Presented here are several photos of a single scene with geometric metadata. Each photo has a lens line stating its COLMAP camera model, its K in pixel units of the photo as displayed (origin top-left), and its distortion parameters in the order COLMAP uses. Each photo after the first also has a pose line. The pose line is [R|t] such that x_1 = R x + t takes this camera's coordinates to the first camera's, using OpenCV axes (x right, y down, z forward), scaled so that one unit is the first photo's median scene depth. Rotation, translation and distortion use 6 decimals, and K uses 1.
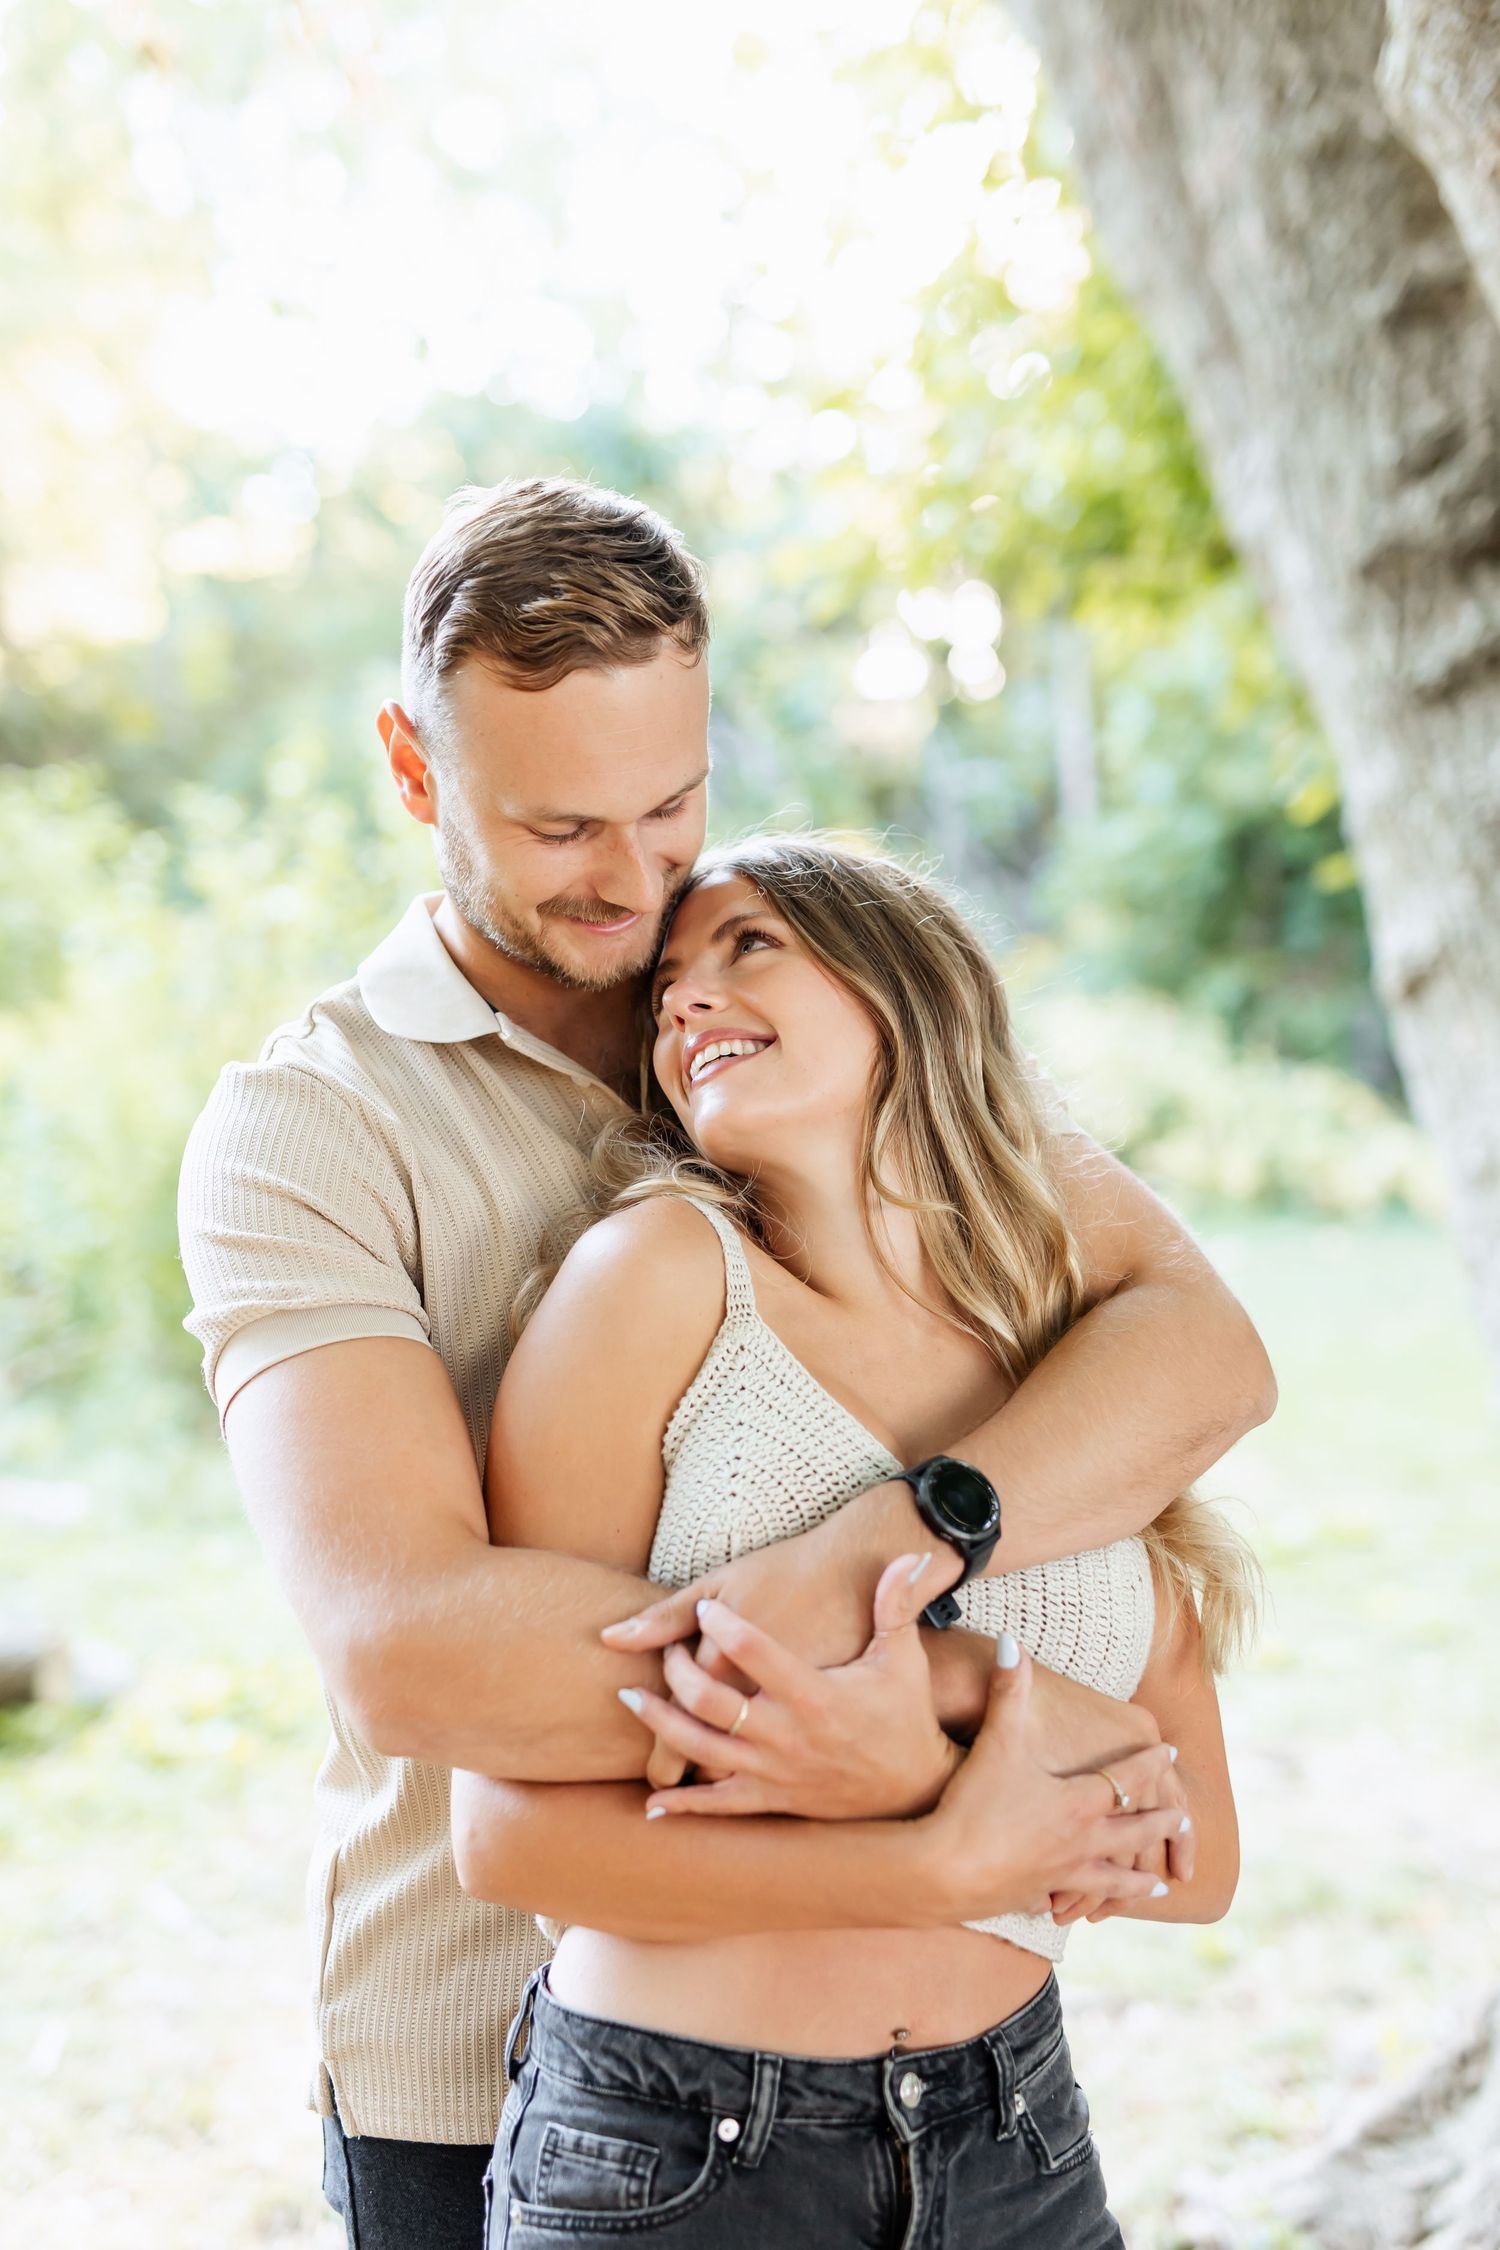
lens RADIAL K [[3231.2, 0, 747.8], [0, 3231.2, 1117.7], [0, 0, 1]] dist [0.008870, 0.000000]
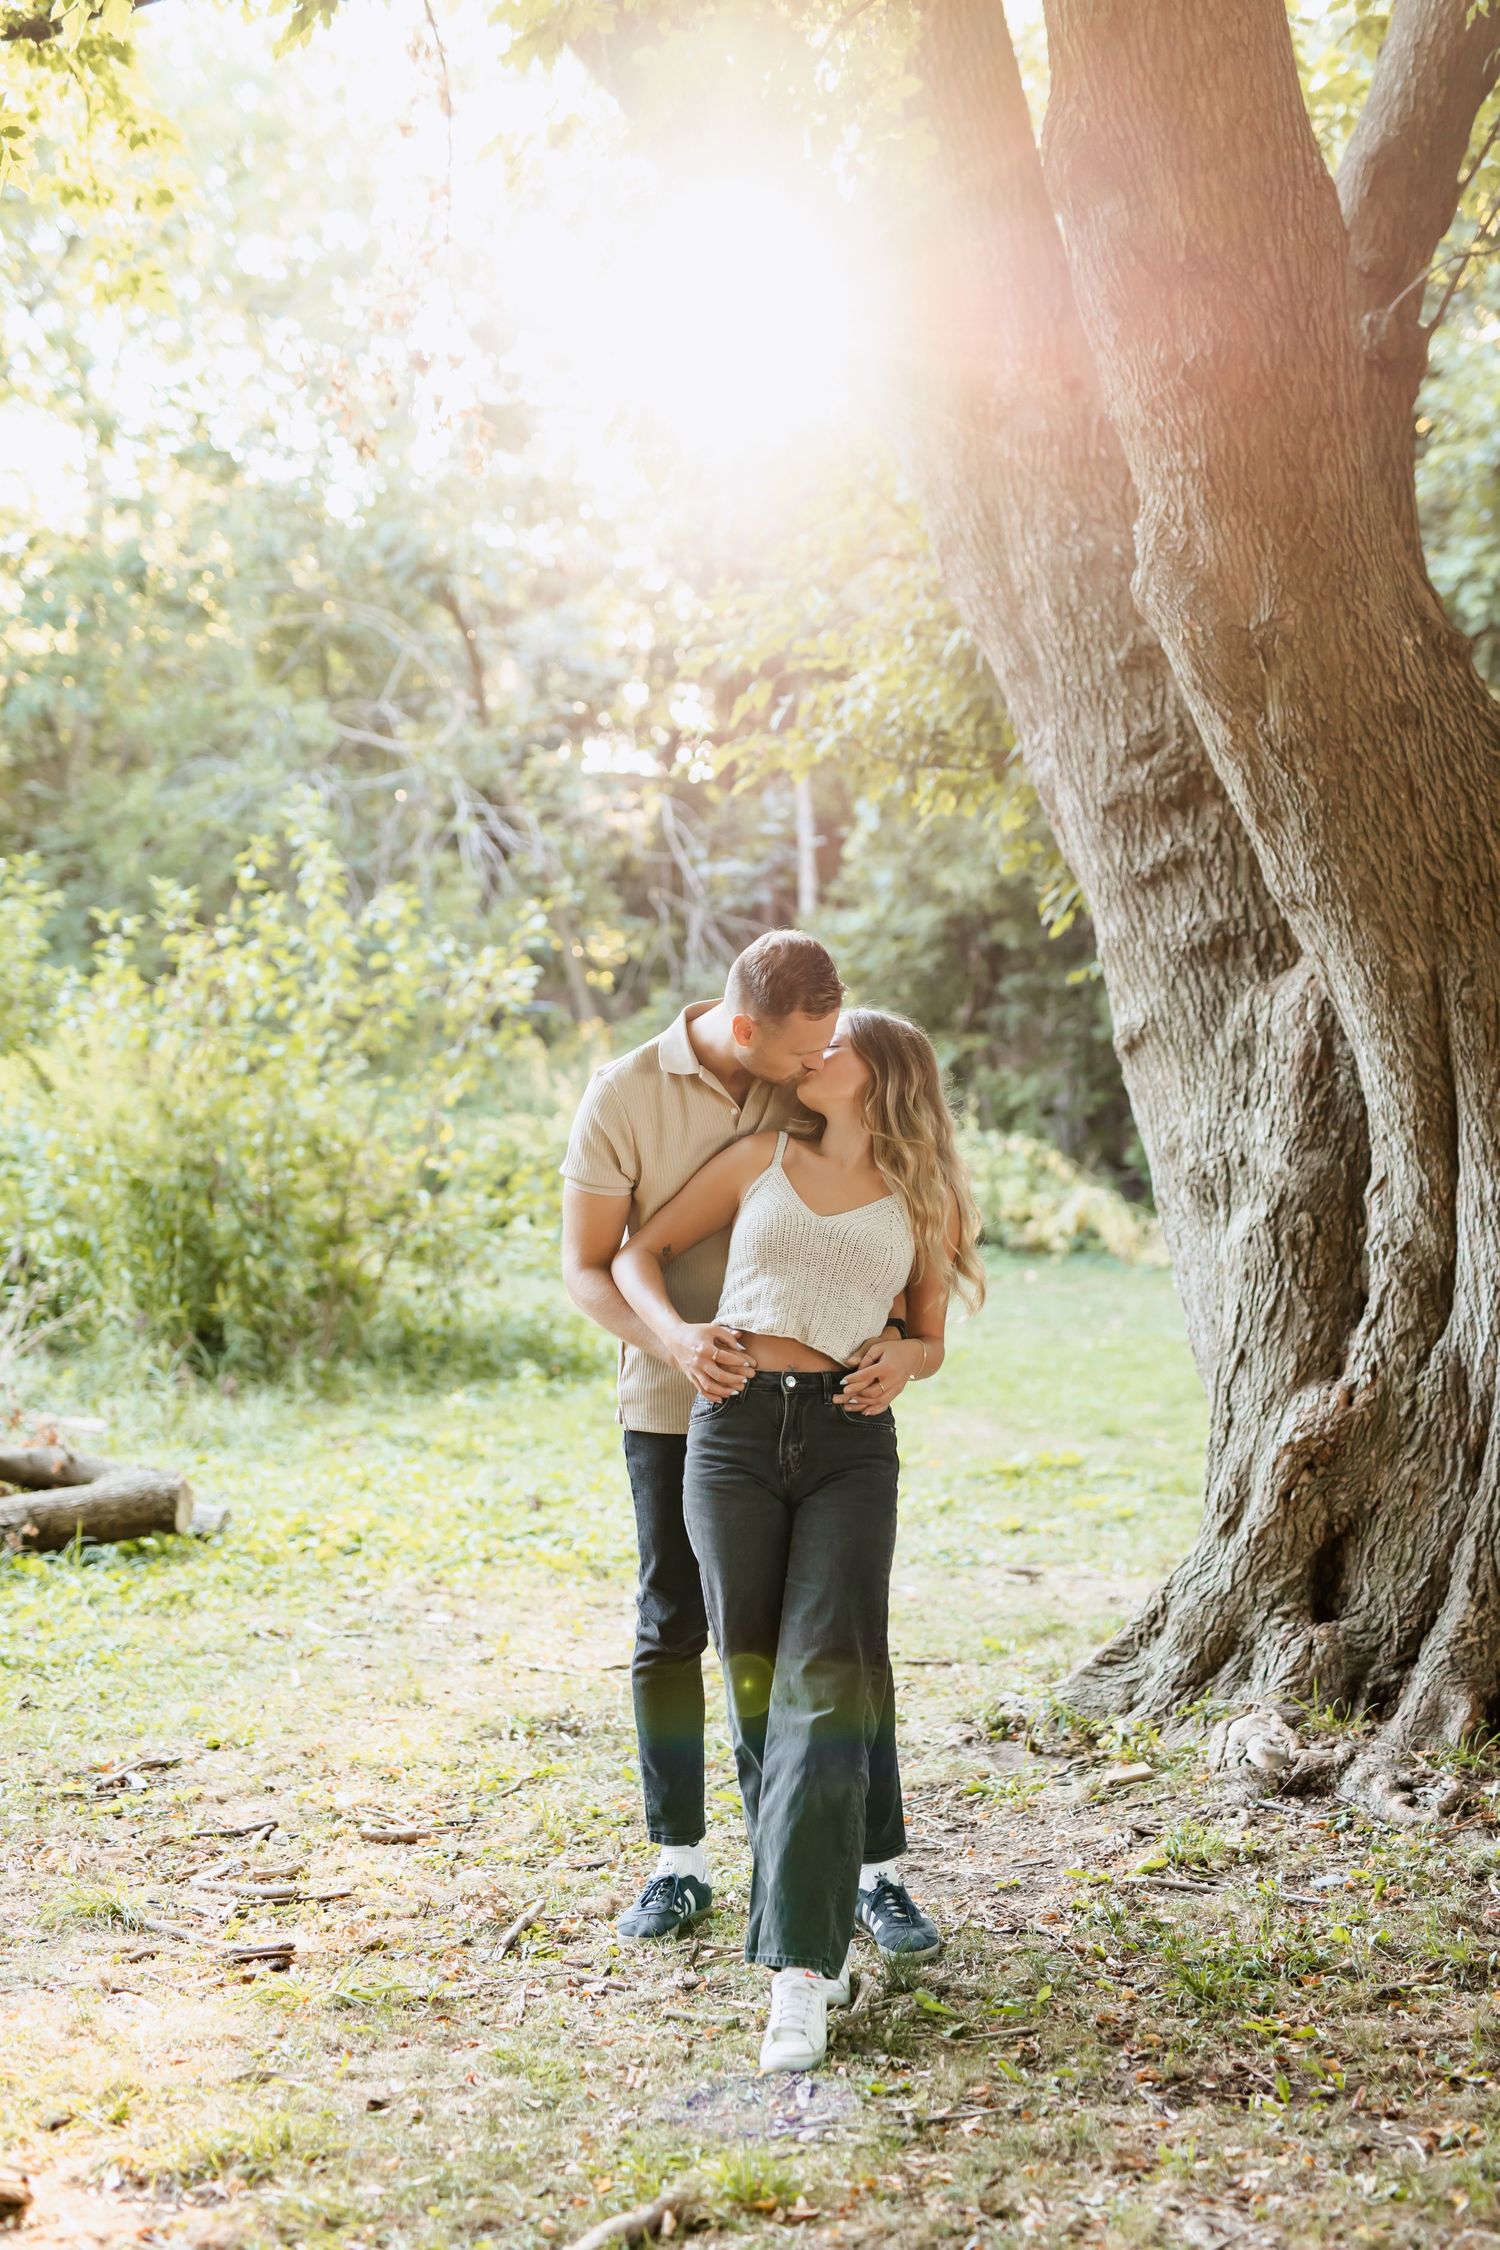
lens RADIAL K [[3231.2, 0, 751.1], [0, 3231.2, 1128.2], [0, 0, 1]] dist [0.008870, 0.000000]
pose [[0.994885, 0.019993, 0.099017, -0.168423], [-0.018218, 0.999657, -0.018801, 0.039703], [-0.099359, 0.016901, 0.994908, -0.707233]]
